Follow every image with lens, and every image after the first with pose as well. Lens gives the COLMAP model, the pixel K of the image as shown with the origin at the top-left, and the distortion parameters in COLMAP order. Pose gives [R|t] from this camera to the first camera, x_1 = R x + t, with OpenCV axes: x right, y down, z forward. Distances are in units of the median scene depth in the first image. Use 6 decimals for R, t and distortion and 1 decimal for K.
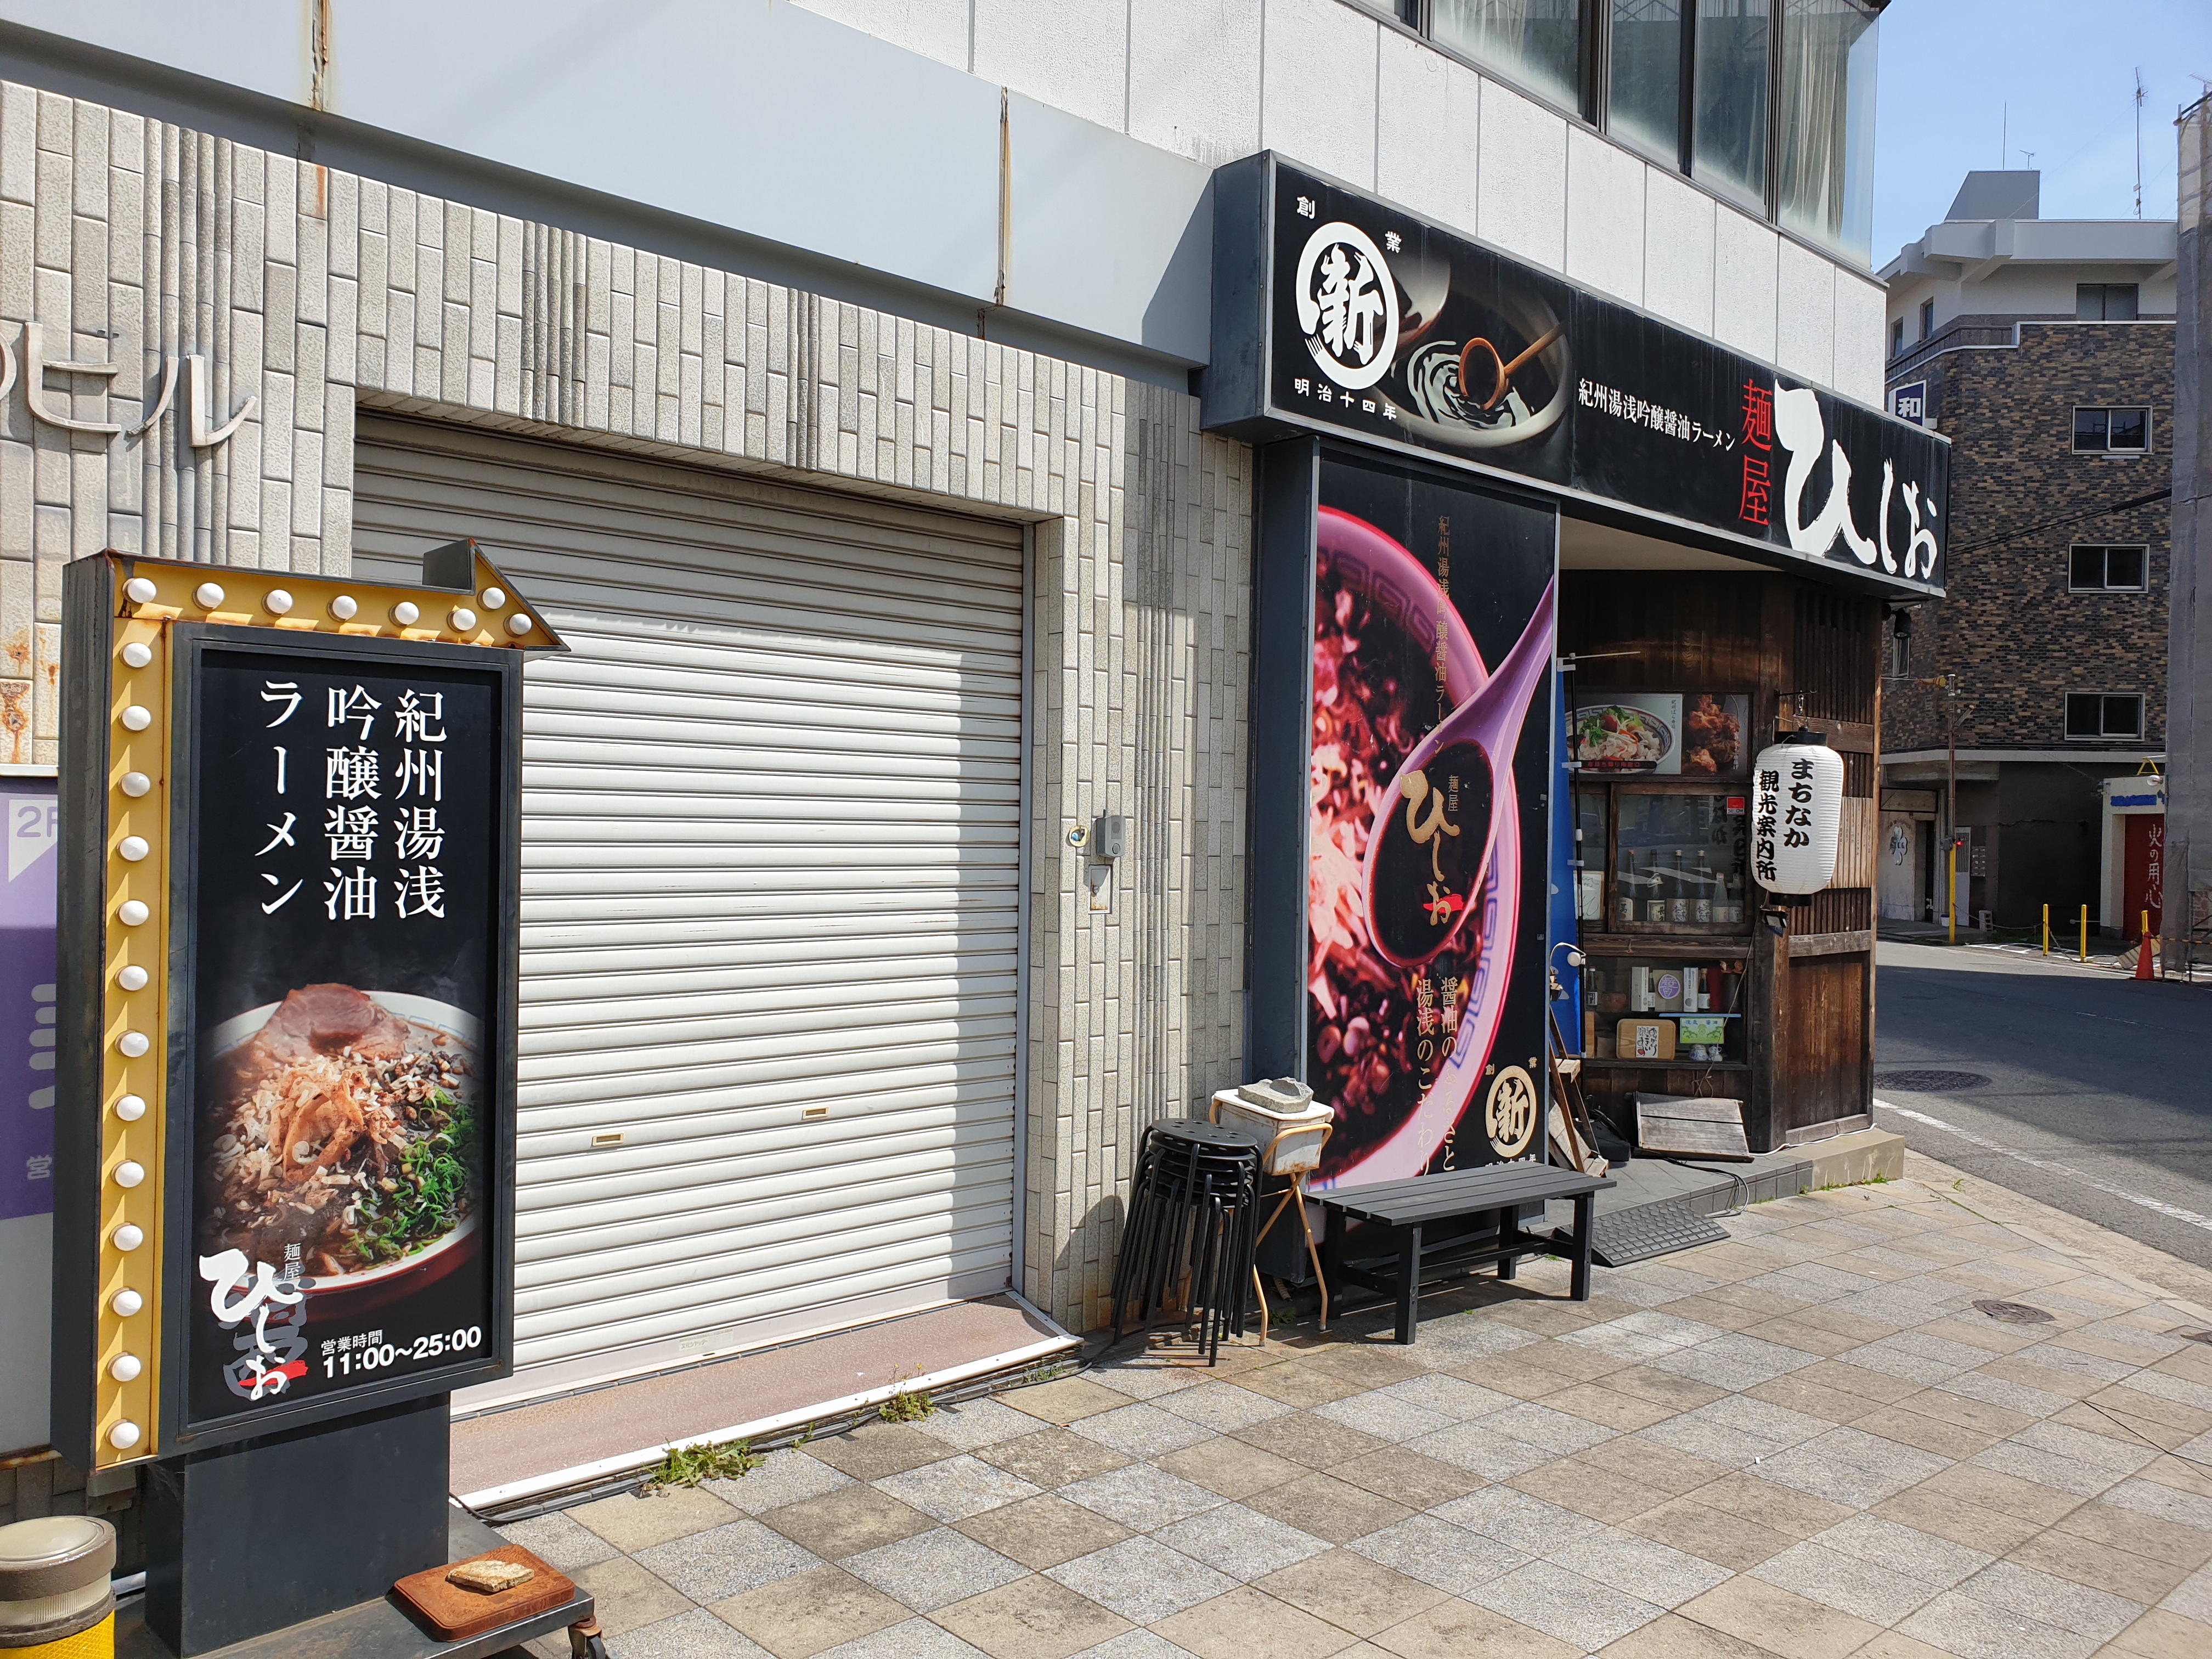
lens RADIAL K [[1680.1, 0, 1106.0], [0, 1680.1, 829.5], [0, 0, 1]] dist [0.126064, -0.191842]
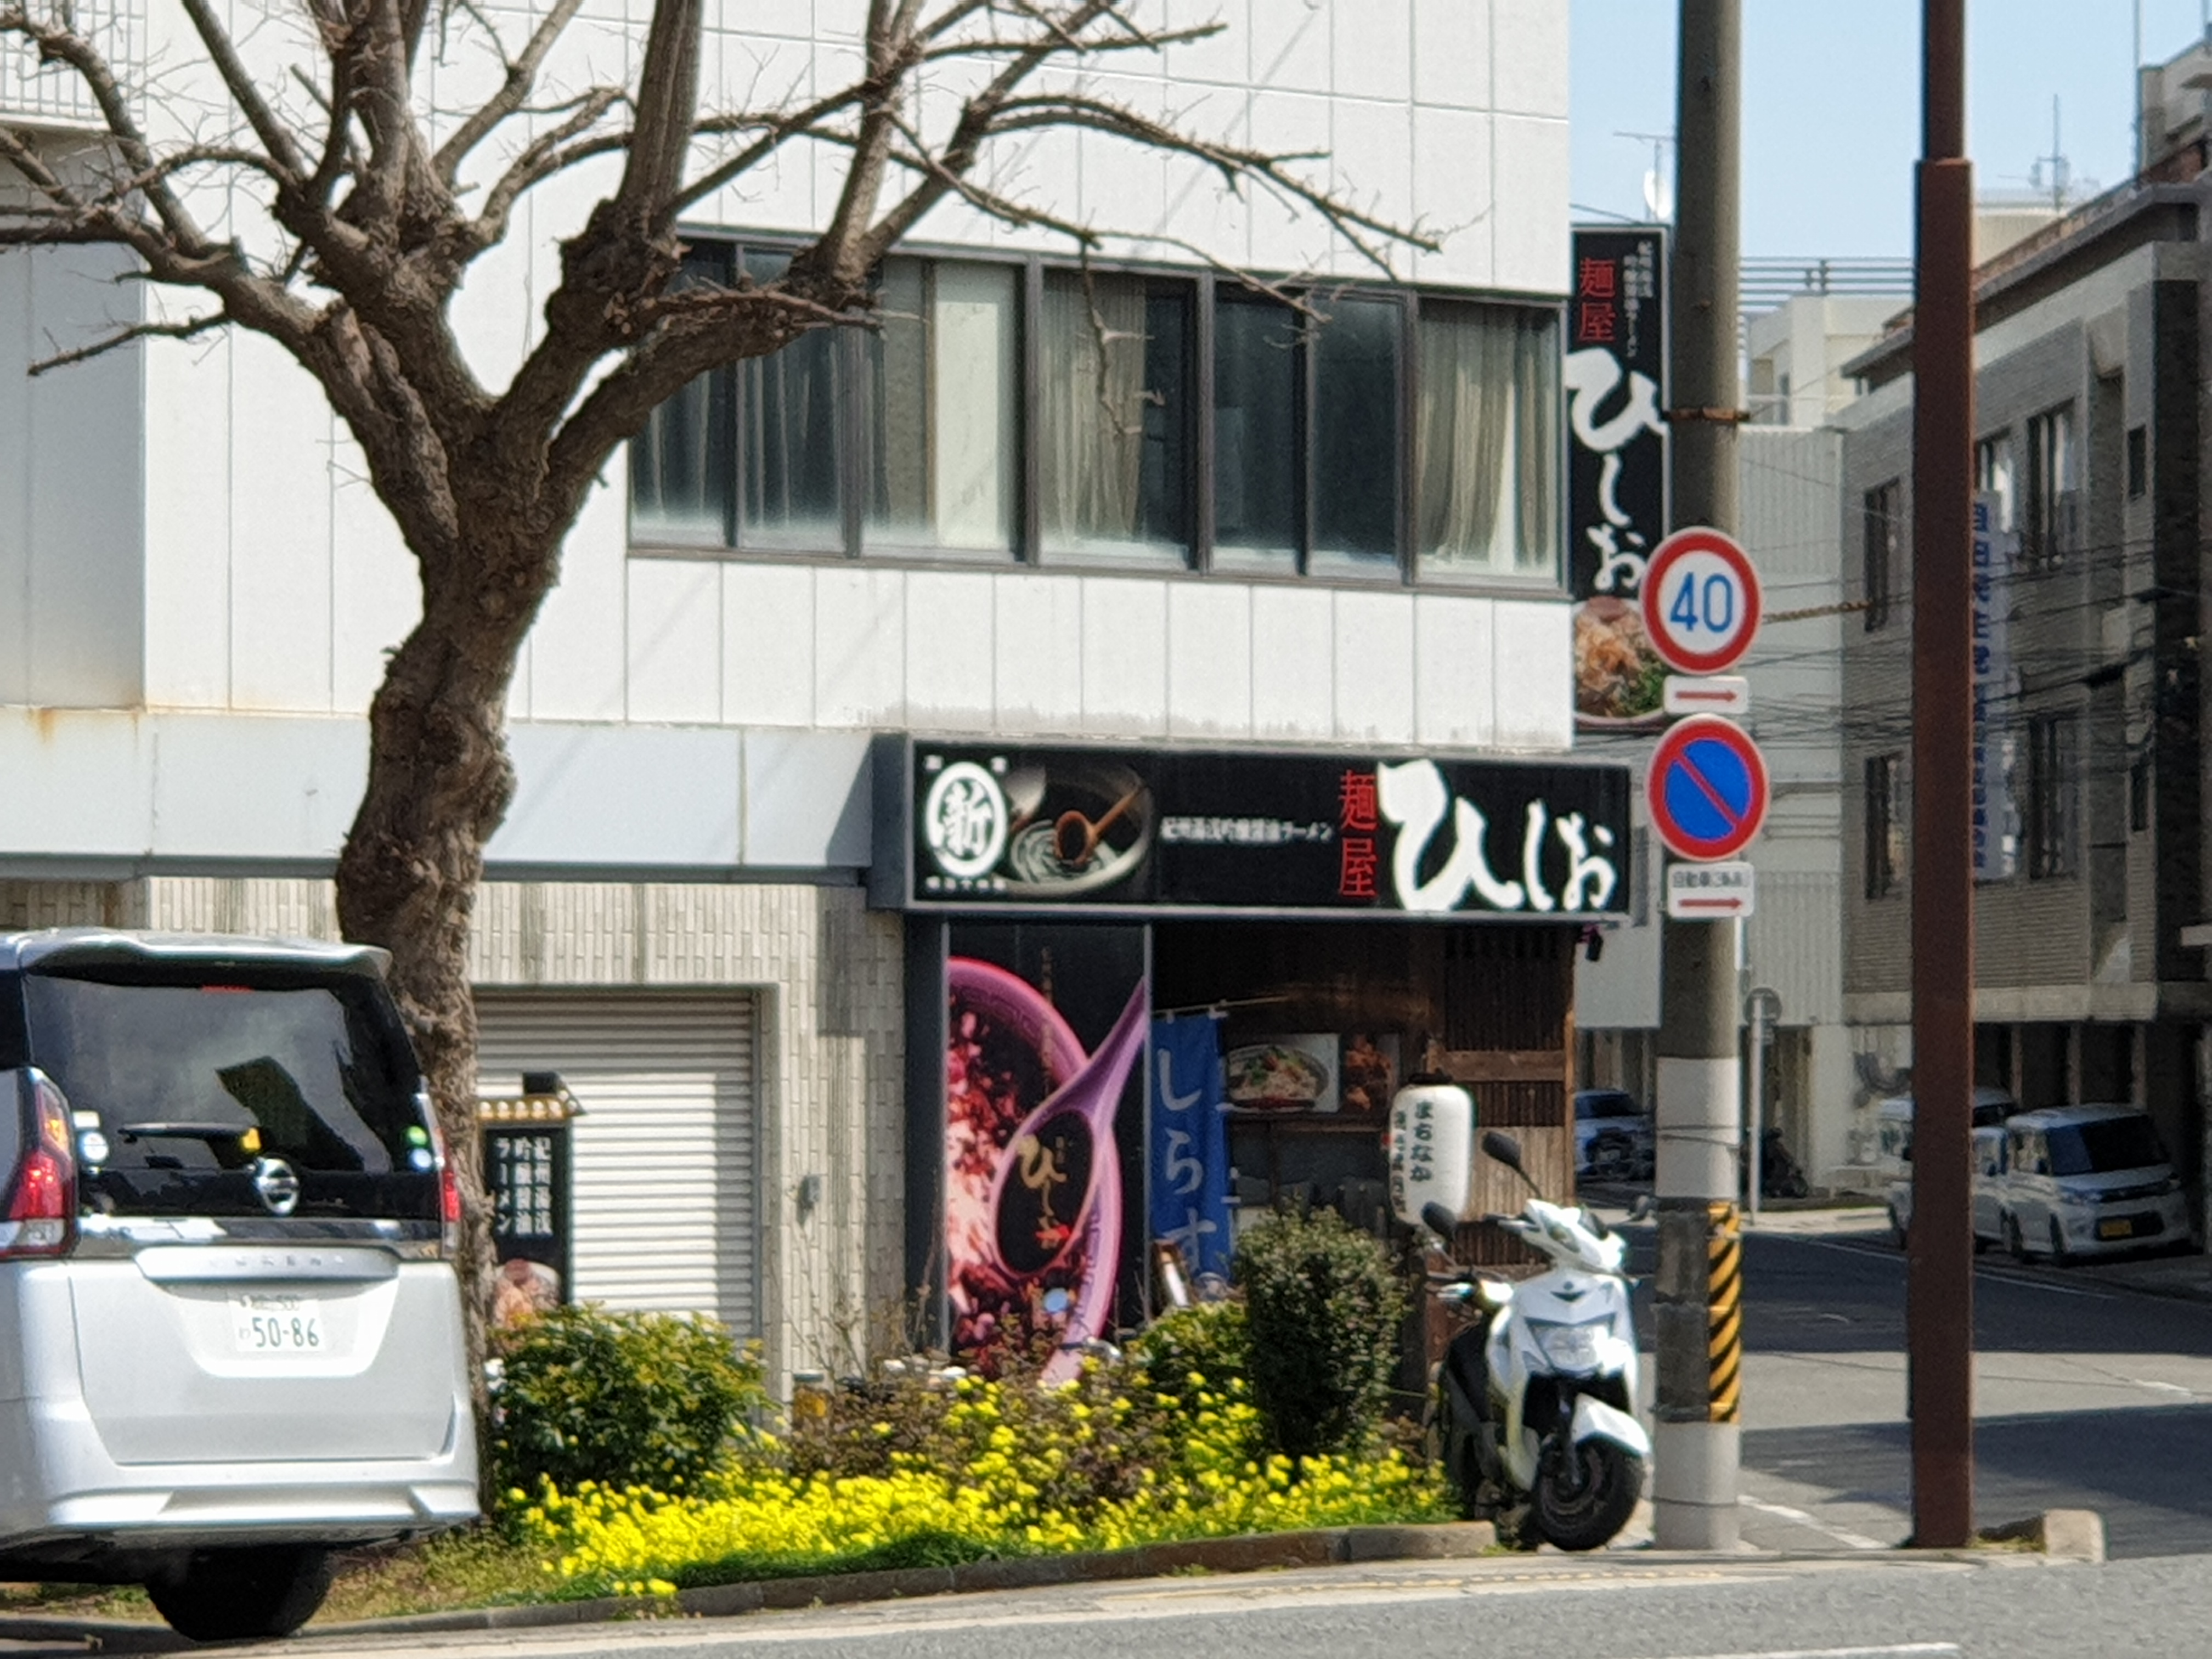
lens RADIAL K [[10394.1, 0, 1106.0], [0, 10394.1, 829.5], [0, 0, 1]] dist [-0.295279, 18.434560]
pose [[0.997177, -0.017722, 0.072965, -0.357670], [0.019204, 0.999622, -0.019657, -0.114198], [-0.072589, 0.021003, 0.997141, -7.286102]]
